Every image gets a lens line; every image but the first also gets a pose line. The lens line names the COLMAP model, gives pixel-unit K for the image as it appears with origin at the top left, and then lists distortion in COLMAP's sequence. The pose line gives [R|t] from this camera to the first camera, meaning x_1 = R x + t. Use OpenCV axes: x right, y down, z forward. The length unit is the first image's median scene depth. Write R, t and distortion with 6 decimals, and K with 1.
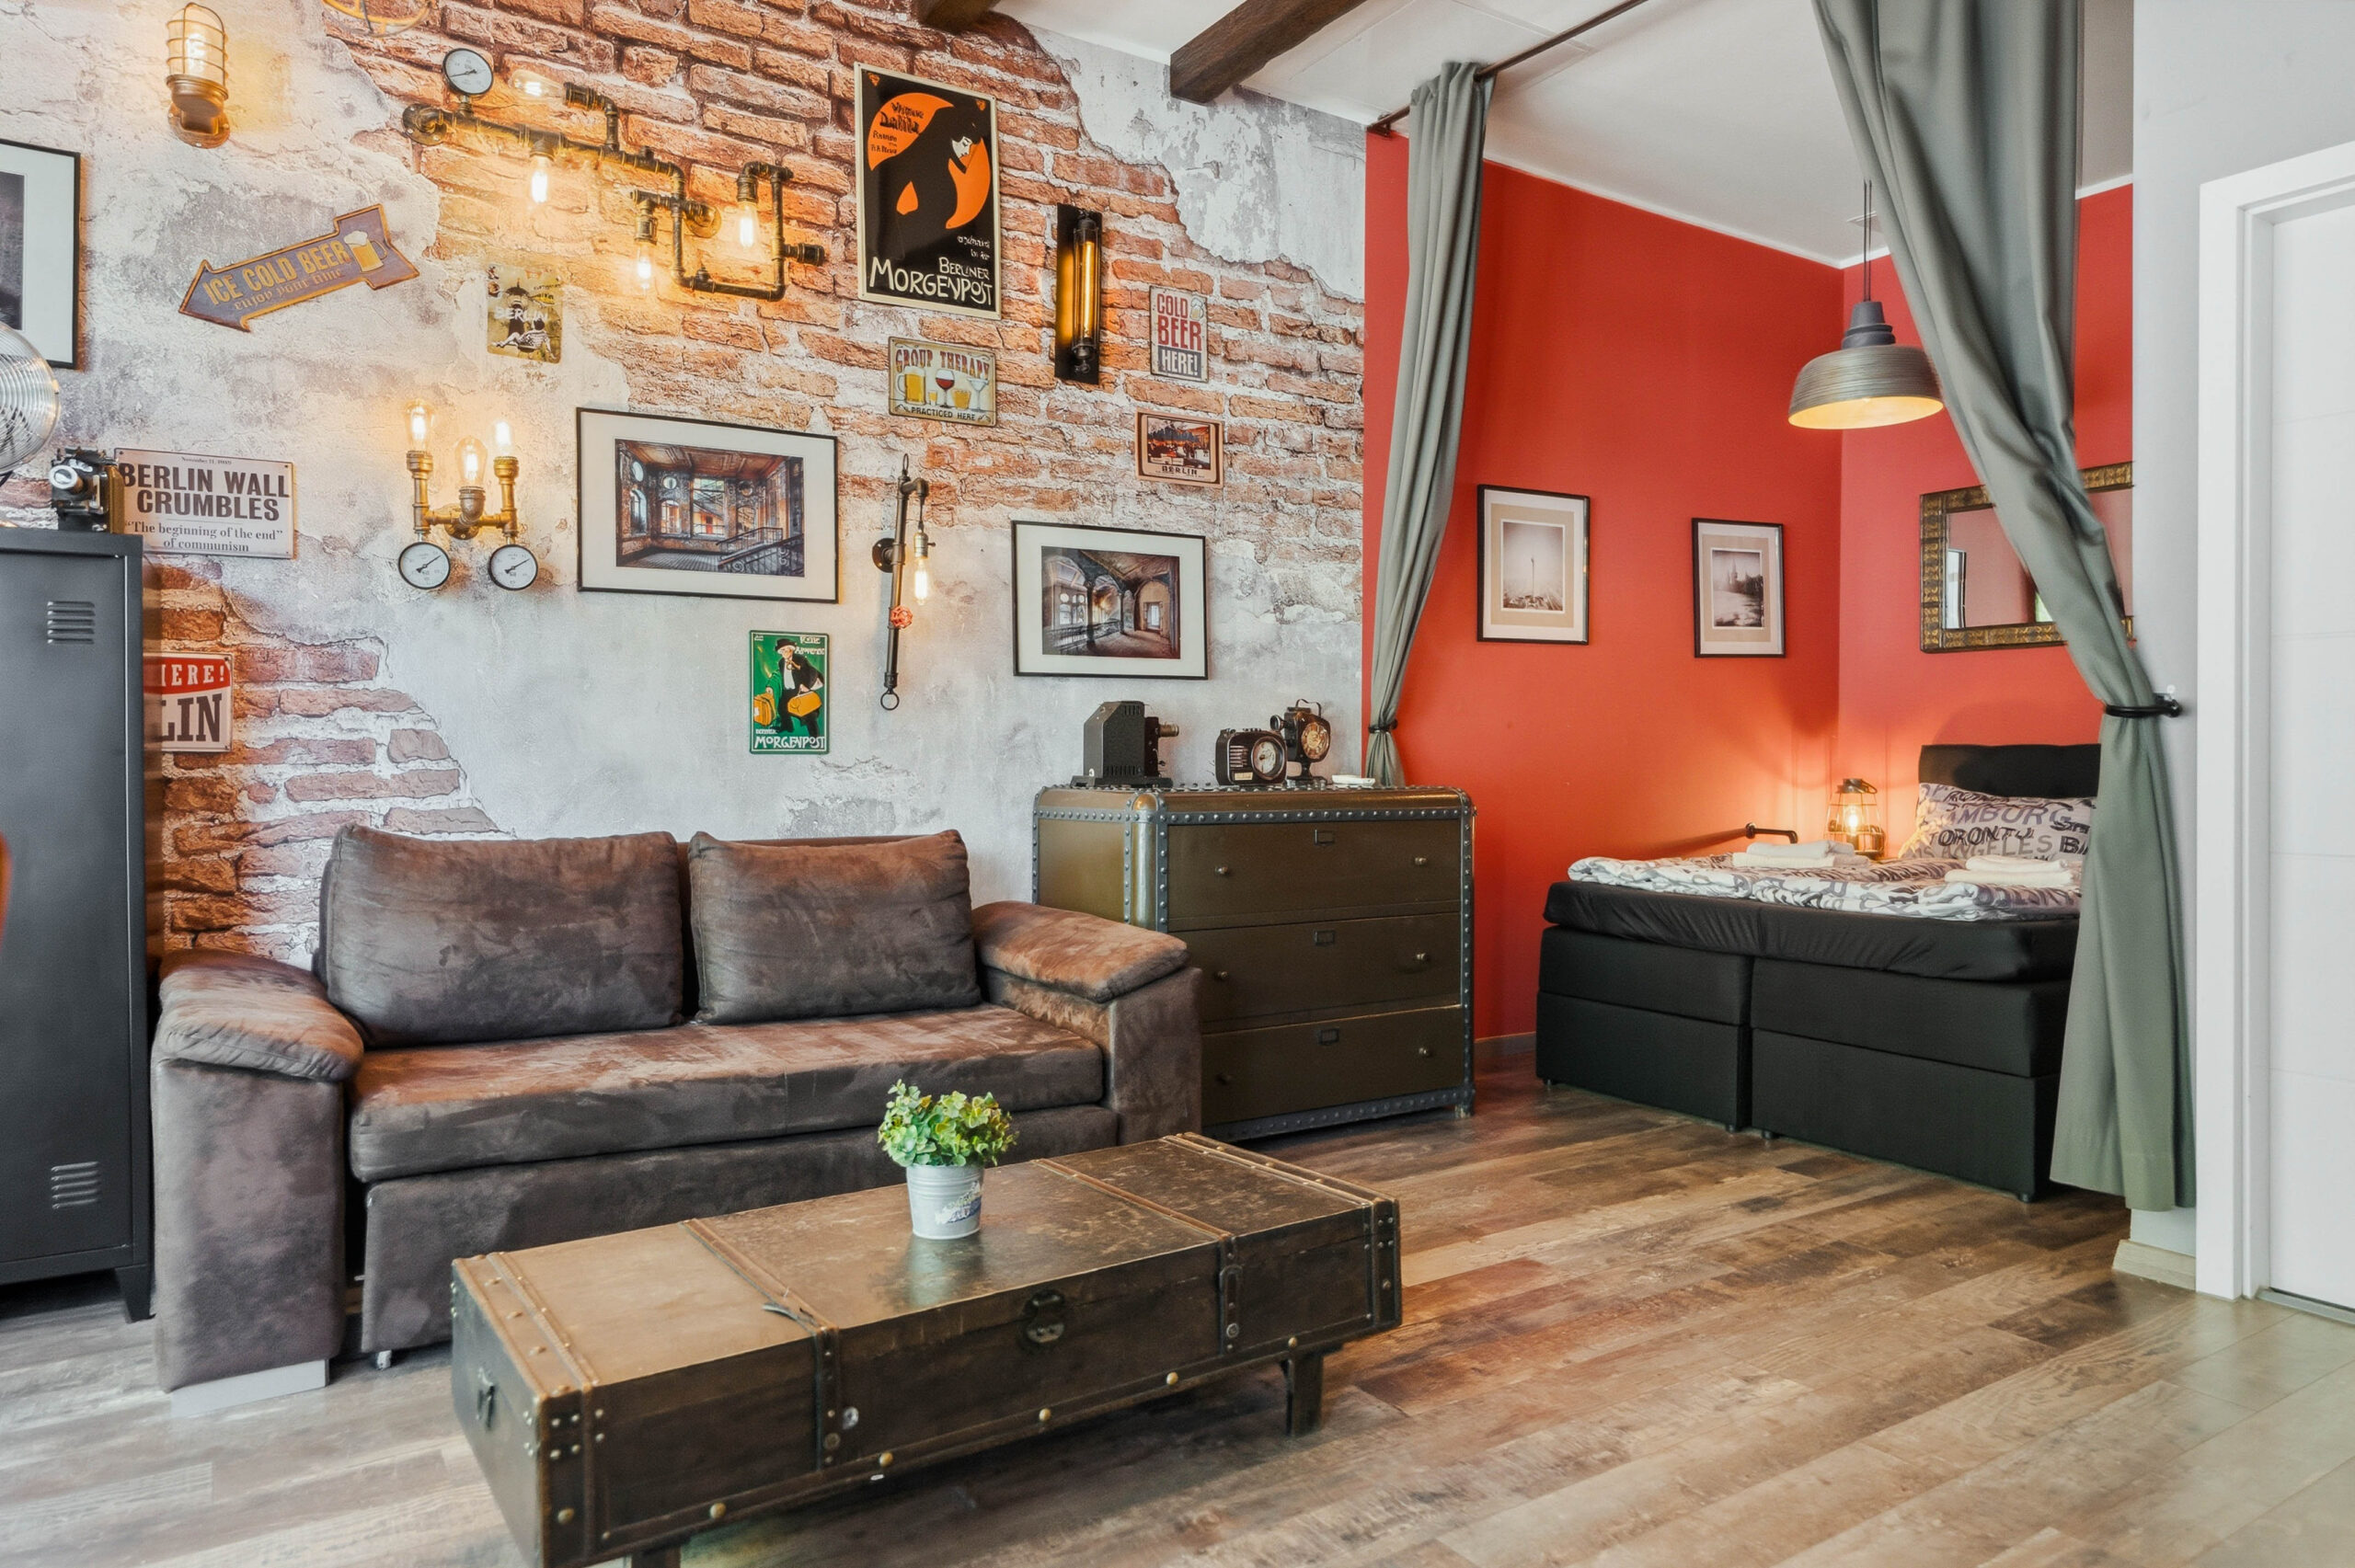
lens RADIAL K [[1455.3, 0, 1145.2], [0, 1455.3, 762.3], [0, 0, 1]] dist [-0.006665, 0.003718]
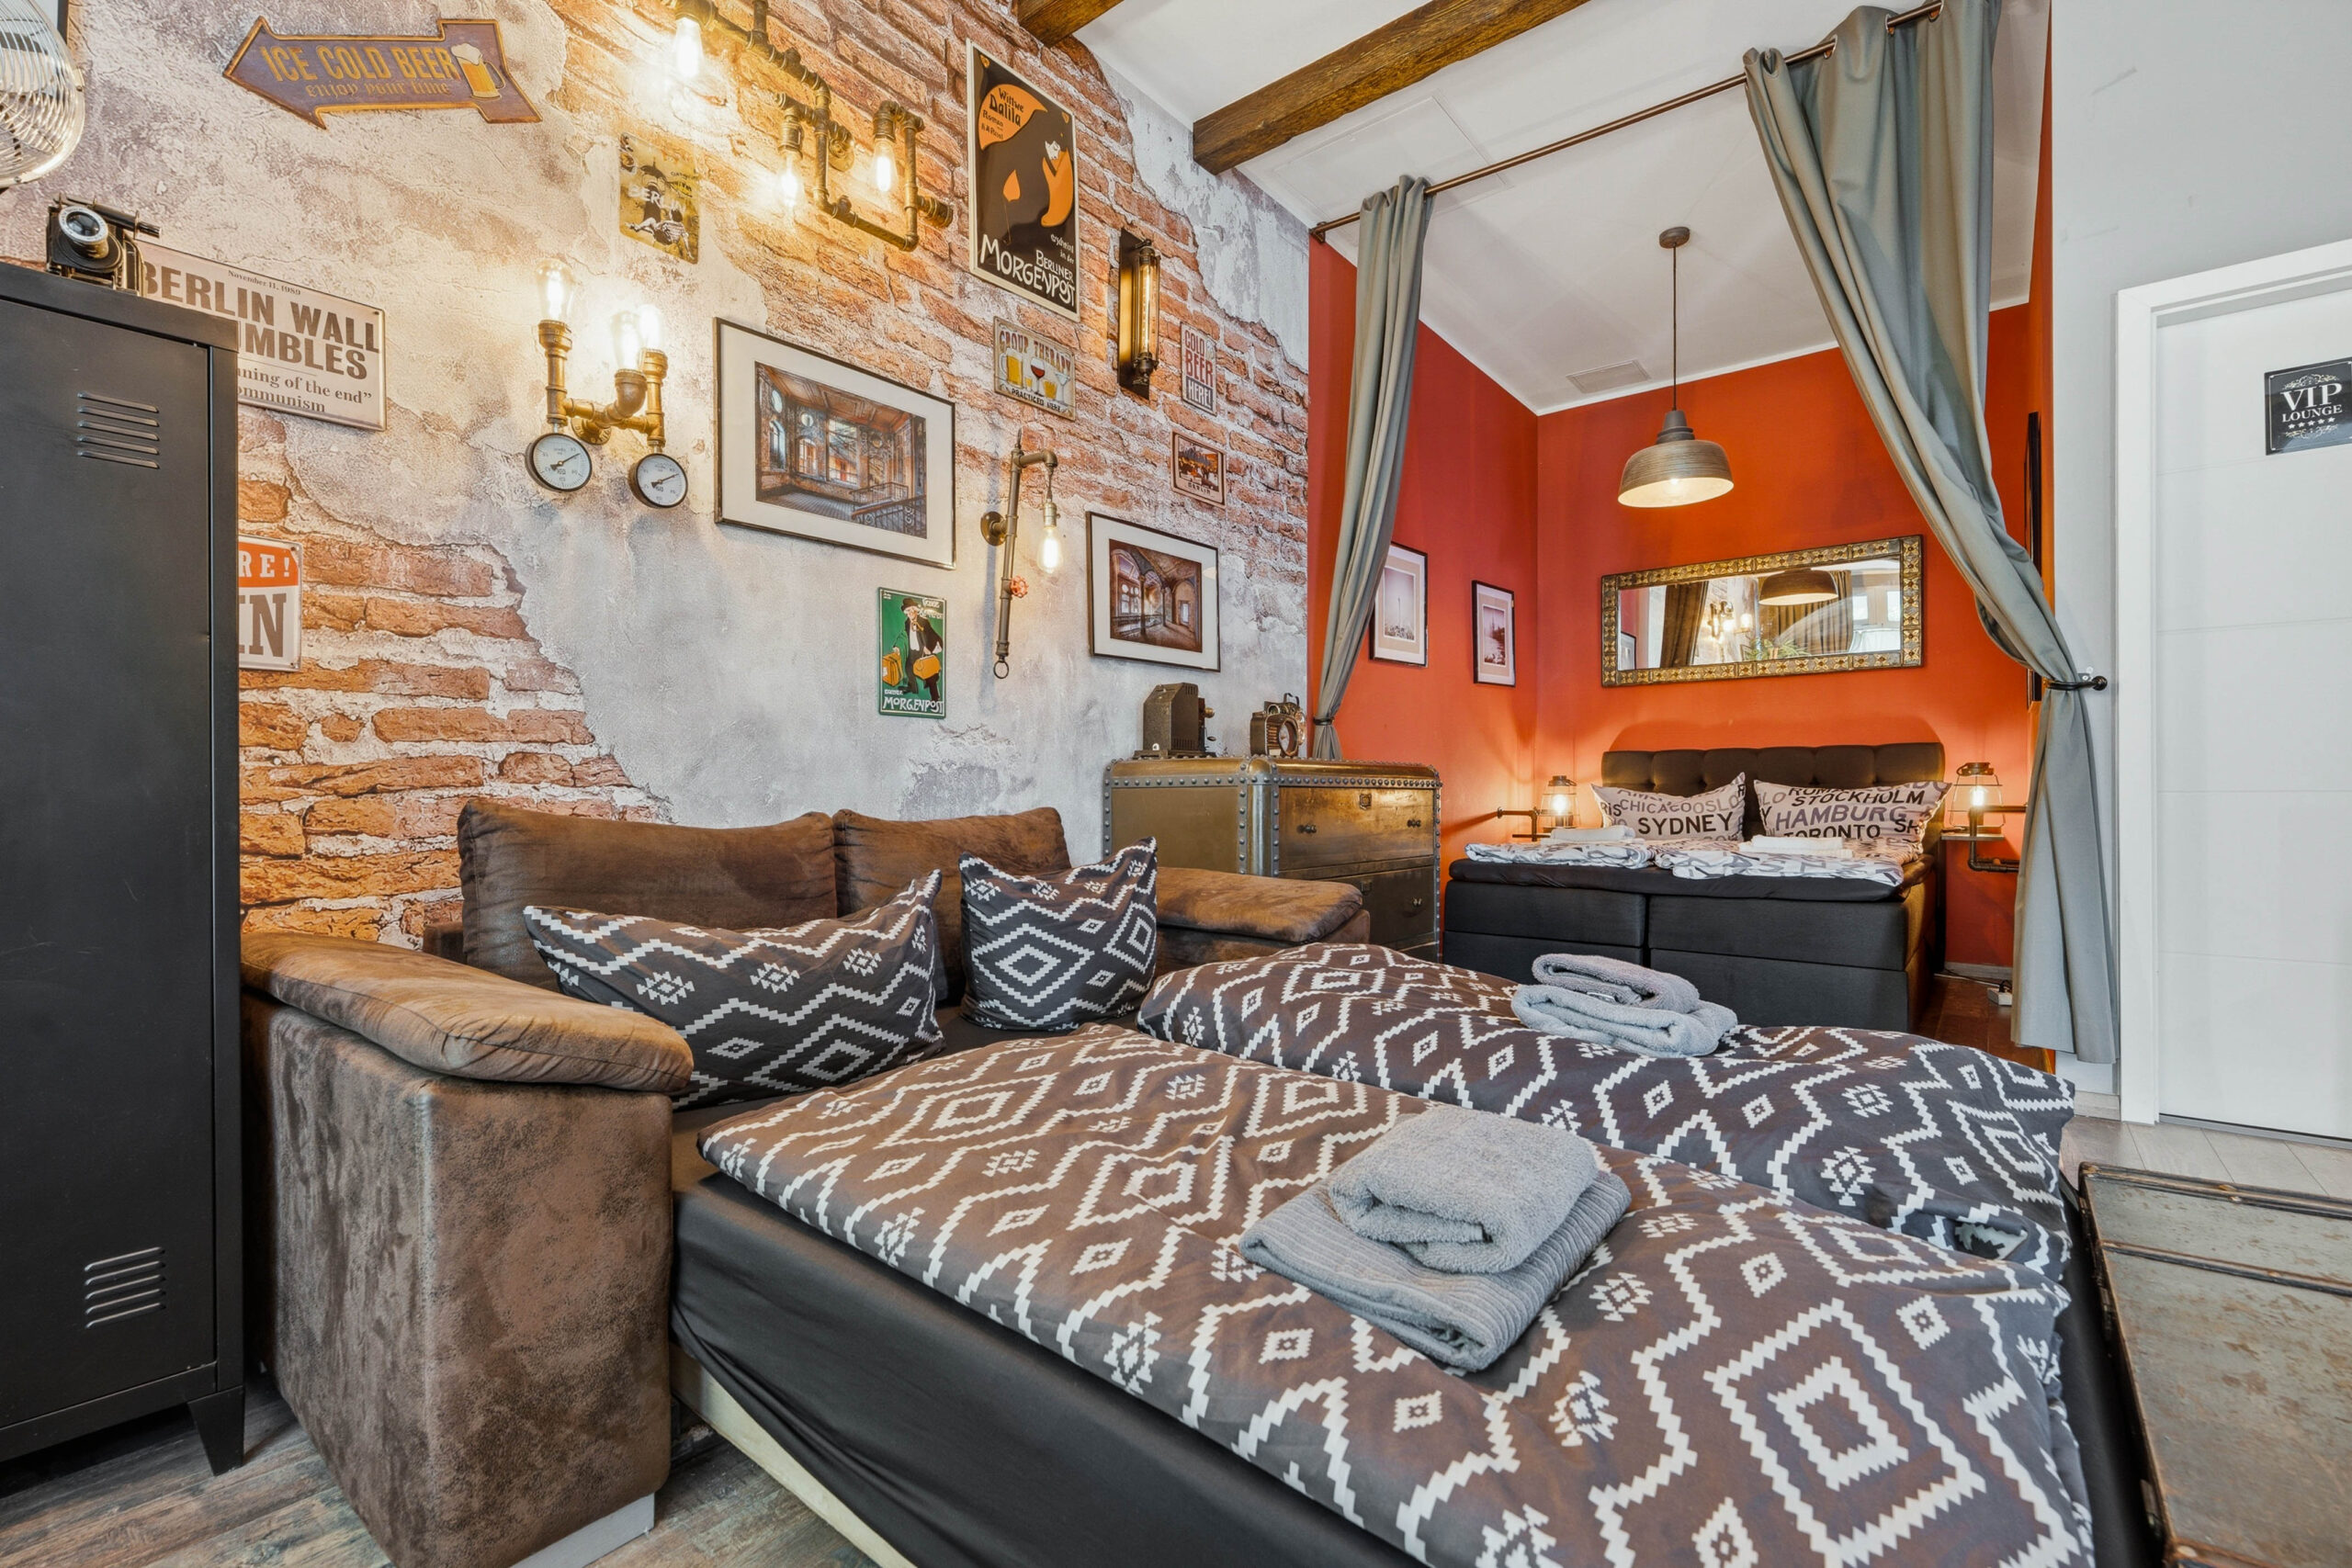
lens RADIAL K [[1028.2, 0, 1159.5], [0, 1028.2, 796.4], [0, 0, 1]] dist [-0.004096, 0.000061]
pose [[0.948372, -0.002193, 0.317152, -0.348688], [0.003104, 0.999992, -0.002367, 0.057314], [-0.317145, 0.003229, 0.948372, 0.324649]]
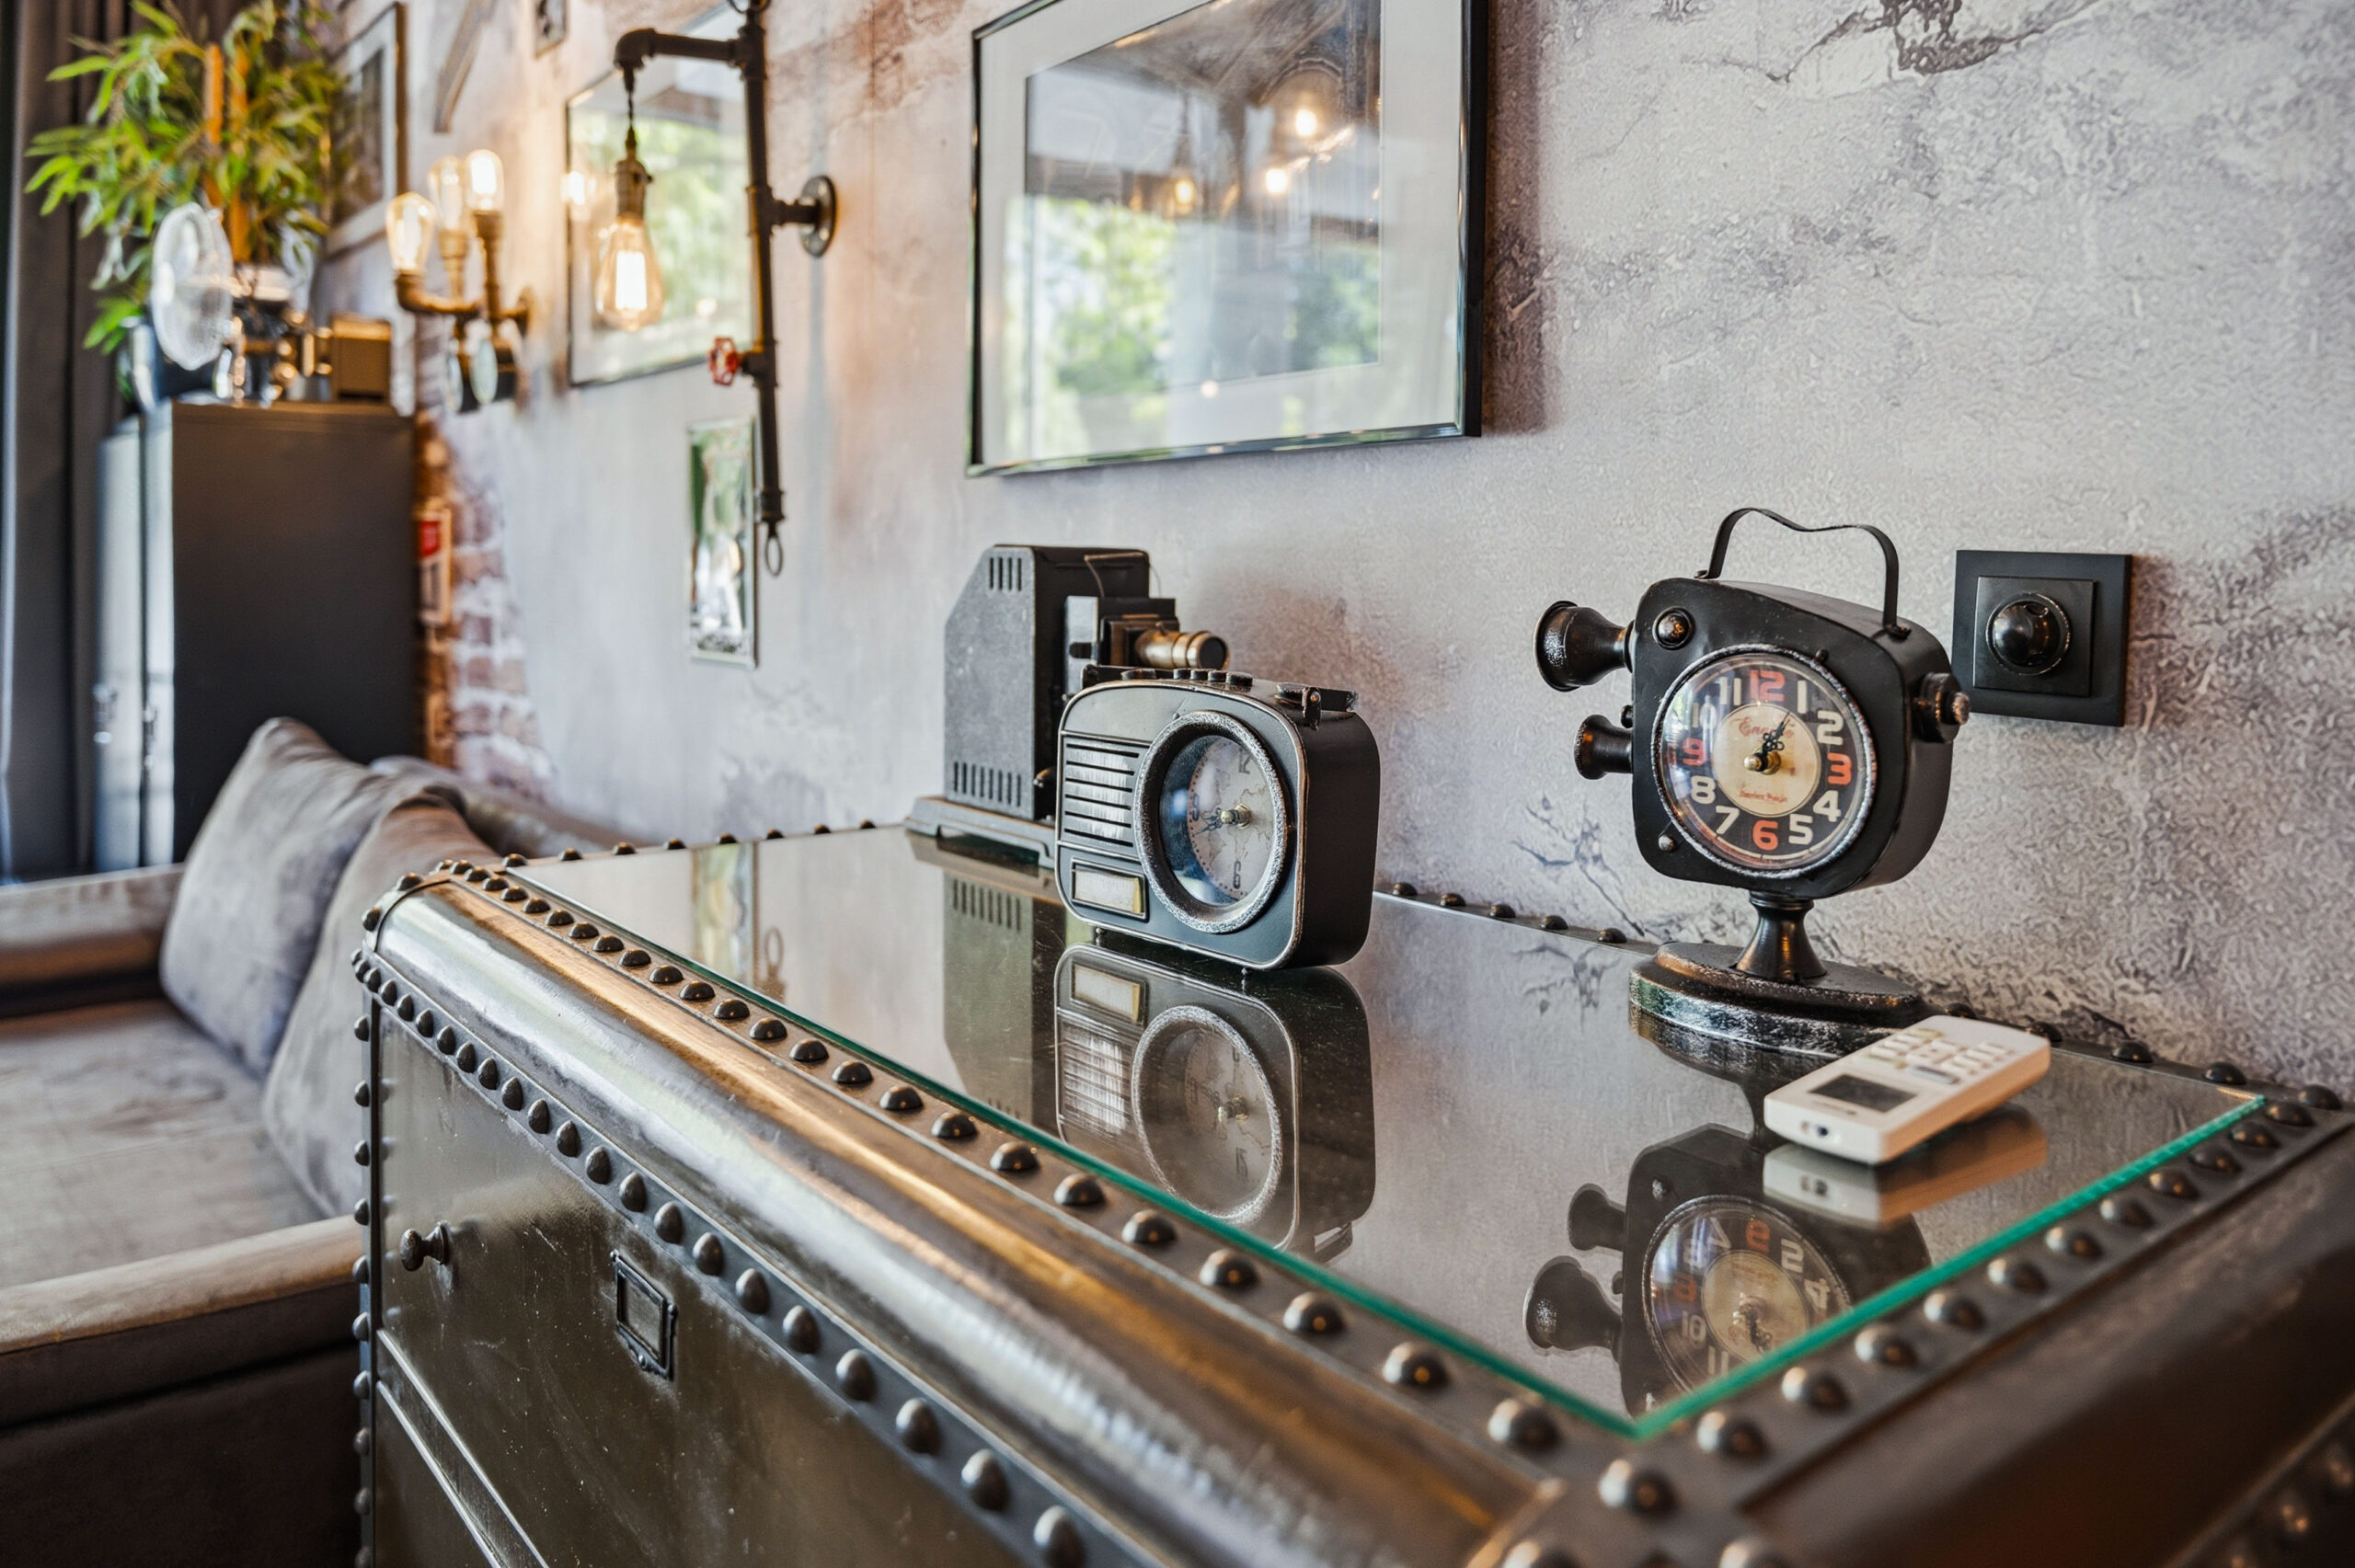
lens RADIAL K [[1704.1, 0, 1164.7], [0, 1704.1, 589.7], [0, 0, 1]] dist [0.000467, -0.008621]
pose [[0.107568, 0.020631, -0.993984, 0.398437], [-0.012124, 0.999738, 0.019439, -0.050392], [0.994124, 0.009960, 0.107790, 1.235824]]
